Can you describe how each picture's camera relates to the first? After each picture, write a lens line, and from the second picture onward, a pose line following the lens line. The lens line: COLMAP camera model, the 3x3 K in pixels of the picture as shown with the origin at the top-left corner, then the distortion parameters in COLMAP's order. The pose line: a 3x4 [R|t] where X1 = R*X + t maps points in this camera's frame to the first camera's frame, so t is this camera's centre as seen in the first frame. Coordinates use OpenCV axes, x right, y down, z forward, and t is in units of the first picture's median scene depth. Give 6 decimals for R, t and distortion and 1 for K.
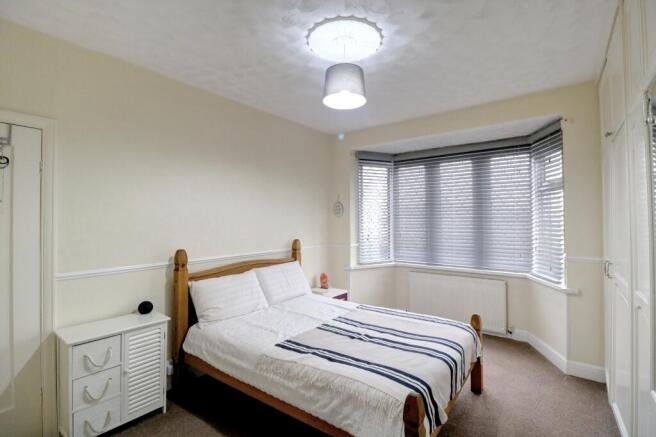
lens RADIAL K [[313.7, 0, 338.6], [0, 313.7, 213.8], [0, 0, 1]] dist [-0.002003, -0.000811]
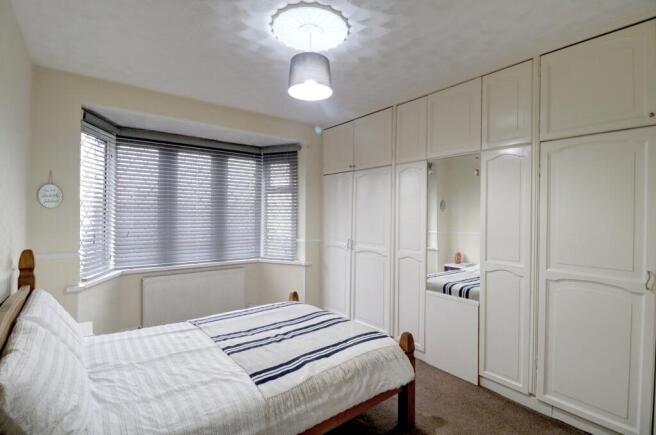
lens RADIAL K [[313.7, 0, 338.6], [0, 313.7, 212.8], [0, 0, 1]] dist [-0.002003, -0.000811]
pose [[0.260634, 0.012672, 0.965354, -0.693174], [-0.026219, 0.999638, -0.006043, 0.013381], [-0.965081, -0.023736, 0.260872, 0.508371]]
